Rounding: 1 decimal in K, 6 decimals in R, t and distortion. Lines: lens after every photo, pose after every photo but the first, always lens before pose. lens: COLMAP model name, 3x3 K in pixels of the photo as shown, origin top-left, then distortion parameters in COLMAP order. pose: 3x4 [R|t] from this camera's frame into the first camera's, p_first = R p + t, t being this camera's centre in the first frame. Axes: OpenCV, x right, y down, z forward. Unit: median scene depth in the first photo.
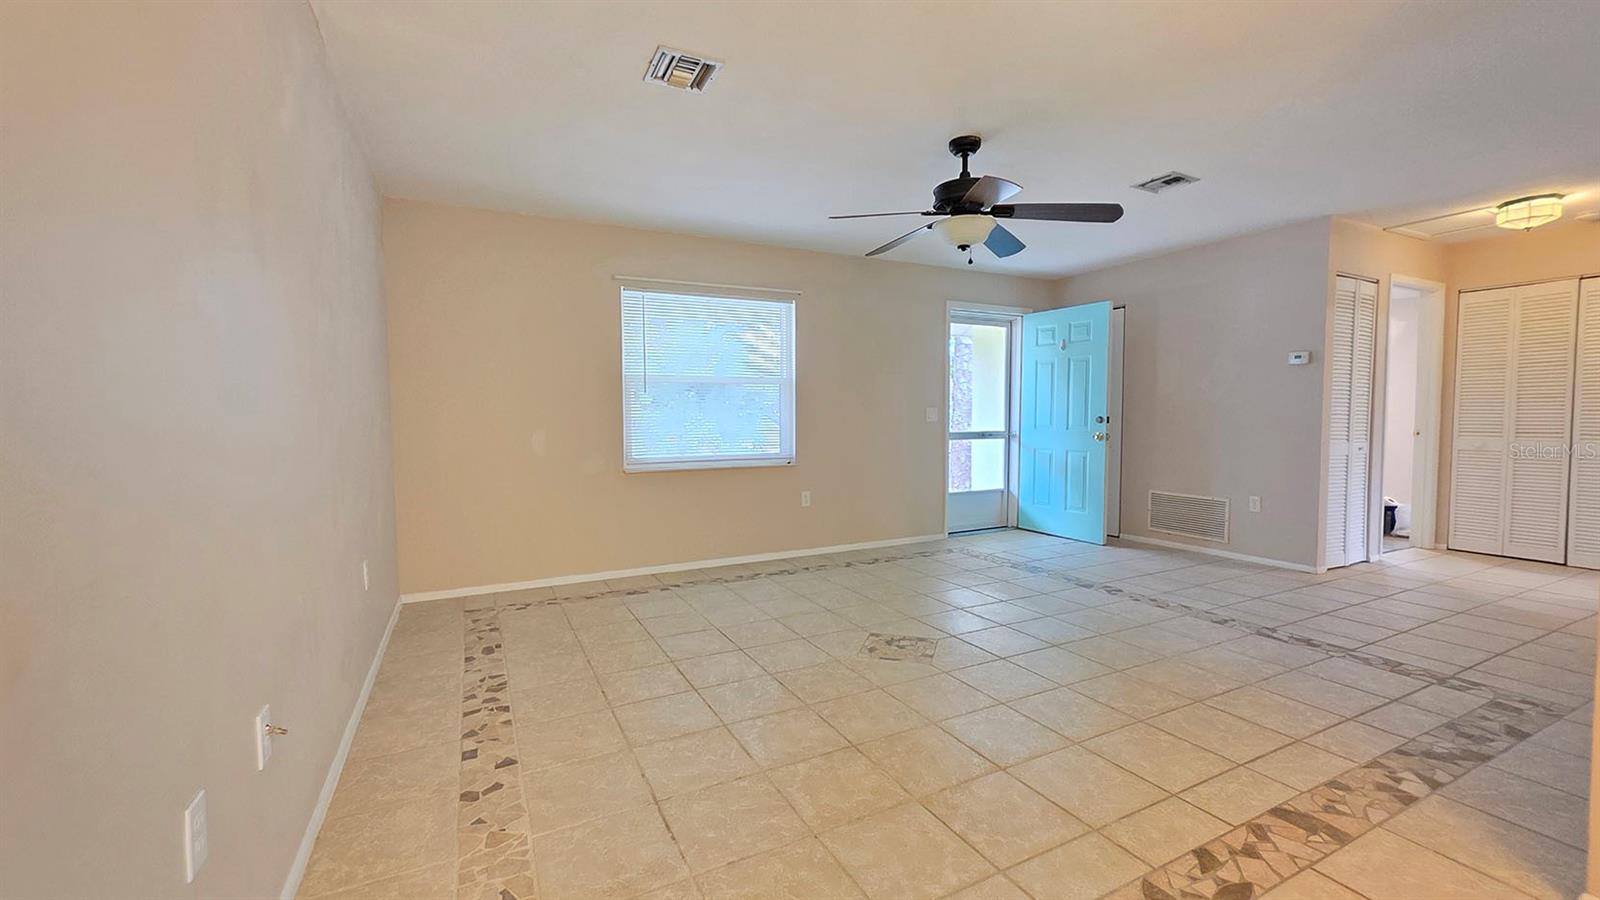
lens RADIAL K [[644.7, 0, 795.0], [0, 644.7, 445.6], [0, 0, 1]] dist [0.002048, 0.000466]
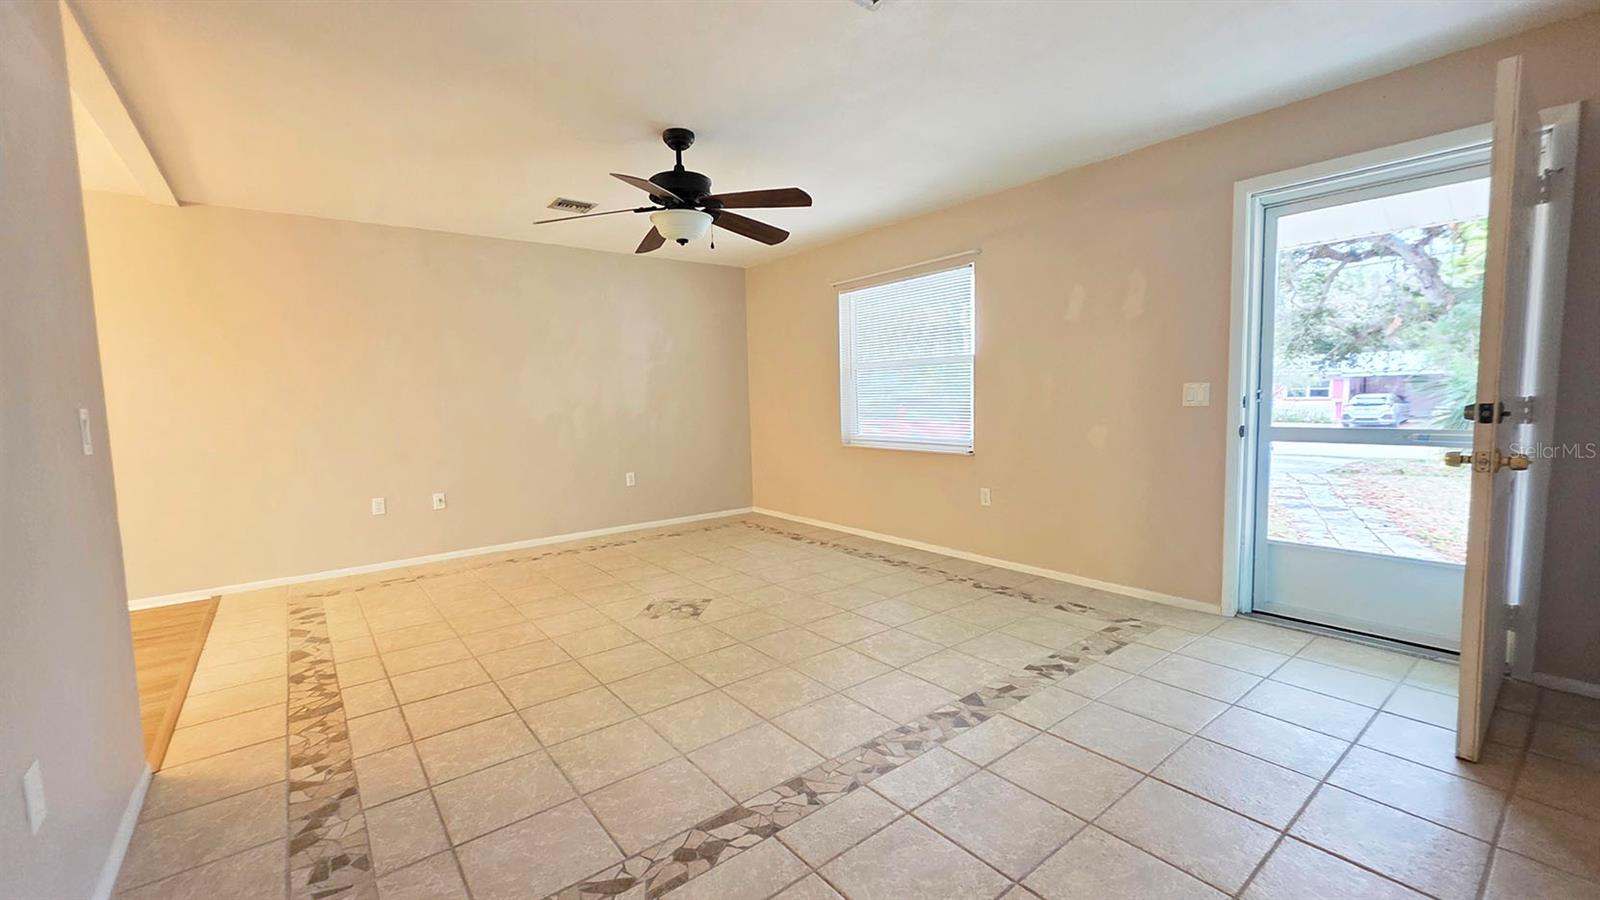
lens RADIAL K [[644.7, 0, 795.0], [0, 644.7, 452.7], [0, 0, 1]] dist [0.002048, 0.000466]
pose [[0.195014, 0.088226, -0.976824, 1.871705], [-0.022314, 0.996087, 0.085511, -0.098751], [0.980547, 0.005121, 0.196219, 1.403185]]
